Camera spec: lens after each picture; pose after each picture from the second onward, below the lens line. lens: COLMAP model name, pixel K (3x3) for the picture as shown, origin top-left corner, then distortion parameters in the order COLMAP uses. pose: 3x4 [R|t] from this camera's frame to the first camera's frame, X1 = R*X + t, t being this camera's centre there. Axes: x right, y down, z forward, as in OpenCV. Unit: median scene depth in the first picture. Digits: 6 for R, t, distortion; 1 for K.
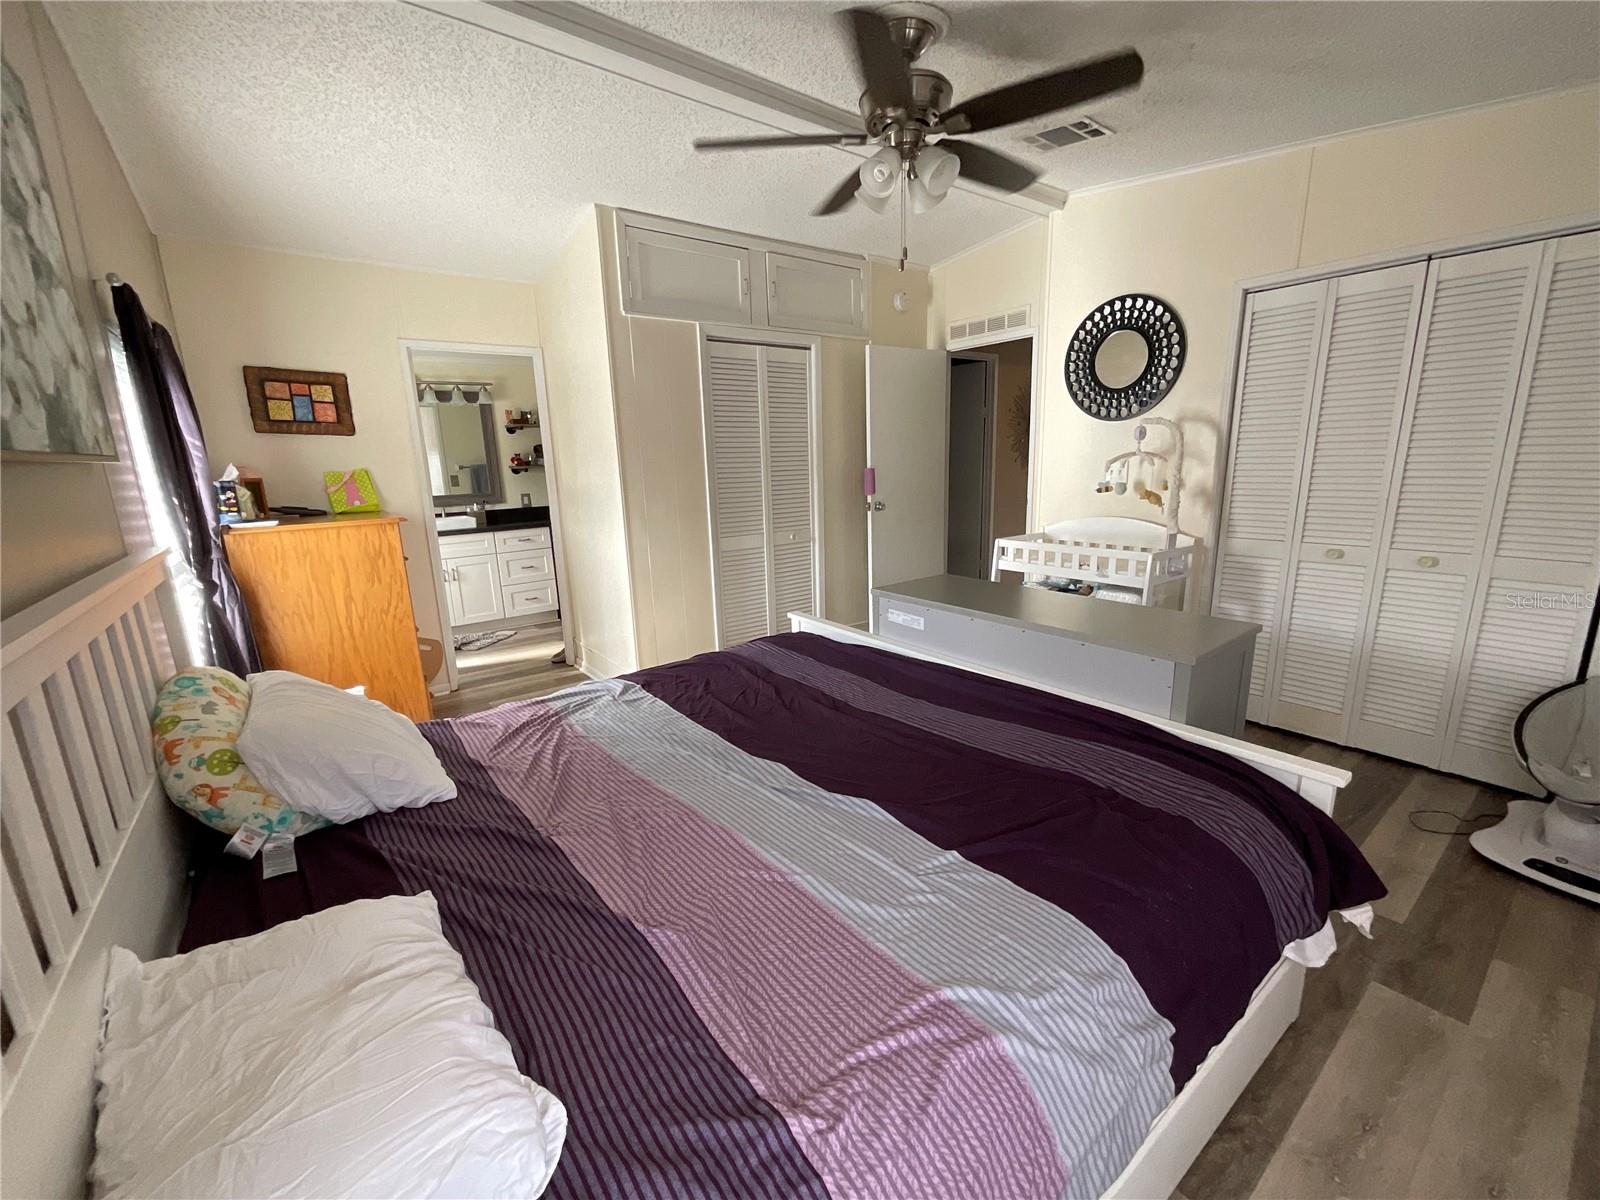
lens RADIAL K [[649.6, 0, 795.7], [0, 649.6, 601.3], [0, 0, 1]] dist [-0.007662, 0.005553]
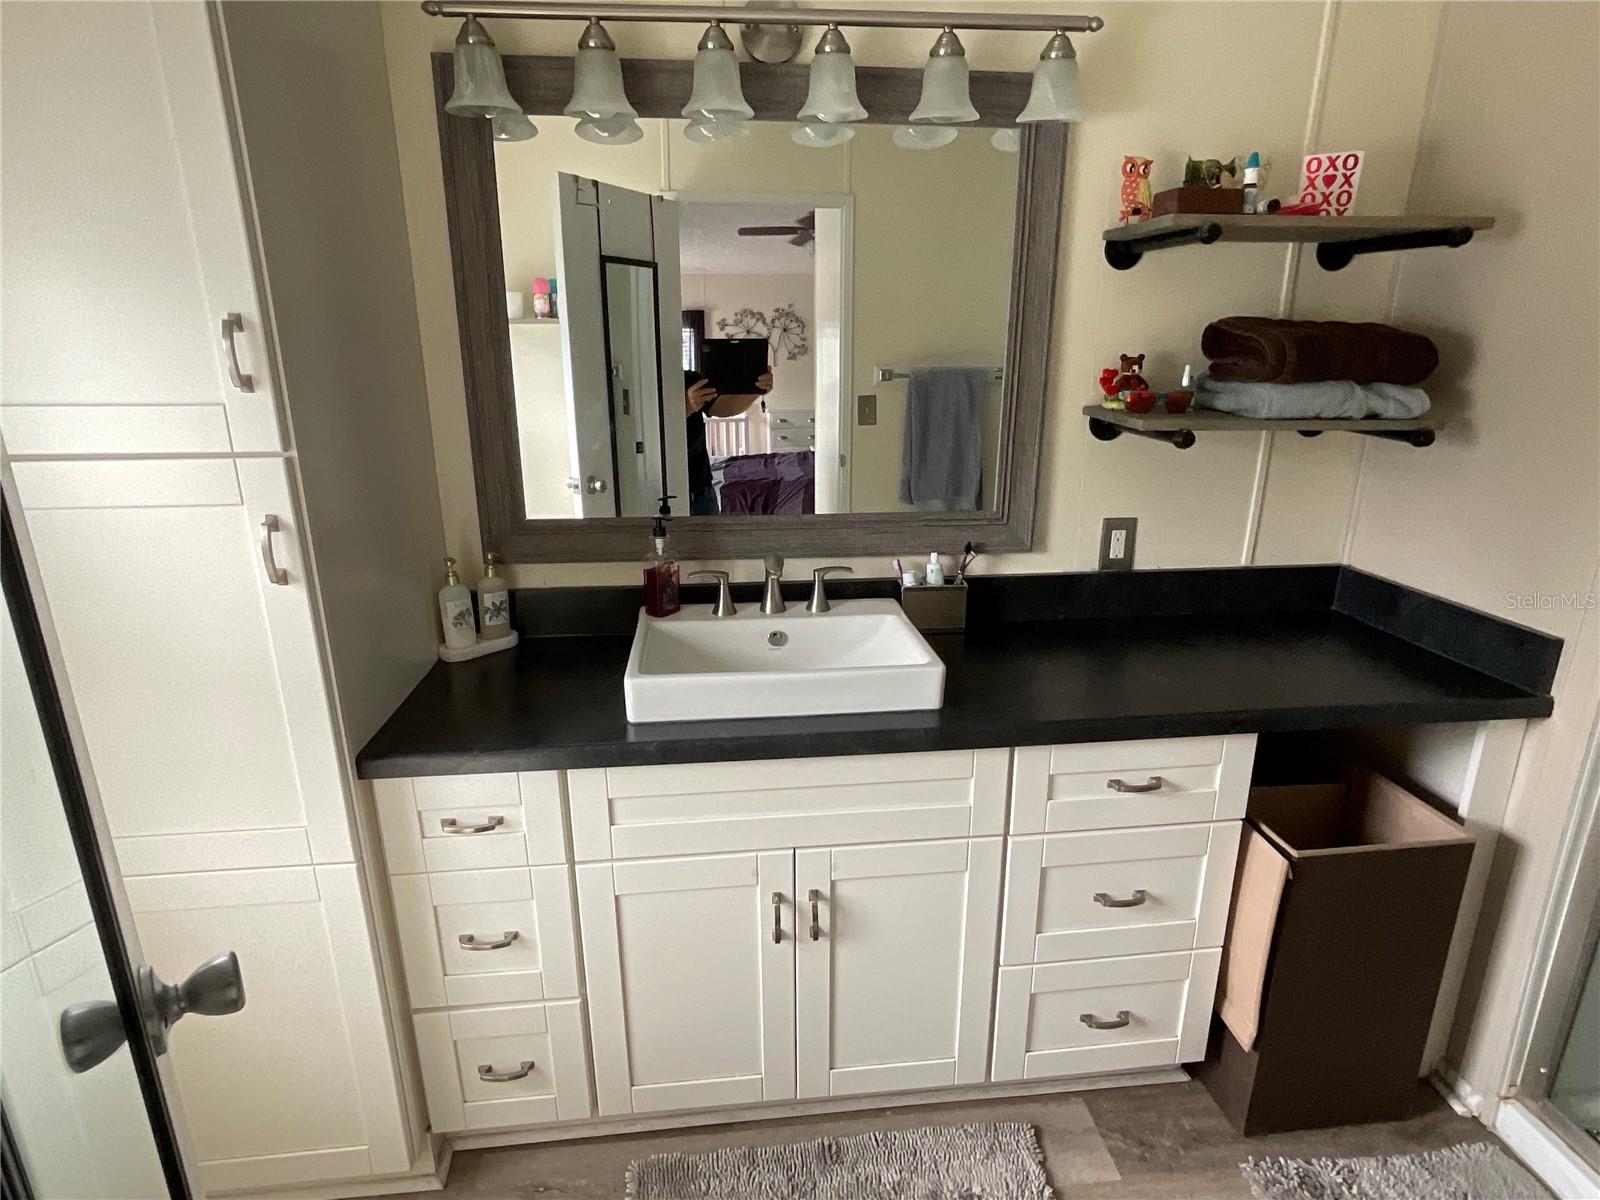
lens RADIAL K [[856.7, 0, 800.0], [0, 856.7, 600.0], [0, 0, 1]] dist [-0.000228, -0.000028]
pose [[0.853713, 0.176266, -0.490005, -0.366332], [-0.137533, 0.983879, 0.114306, -0.160547], [0.502254, -0.030193, 0.864193, 0.674208]]
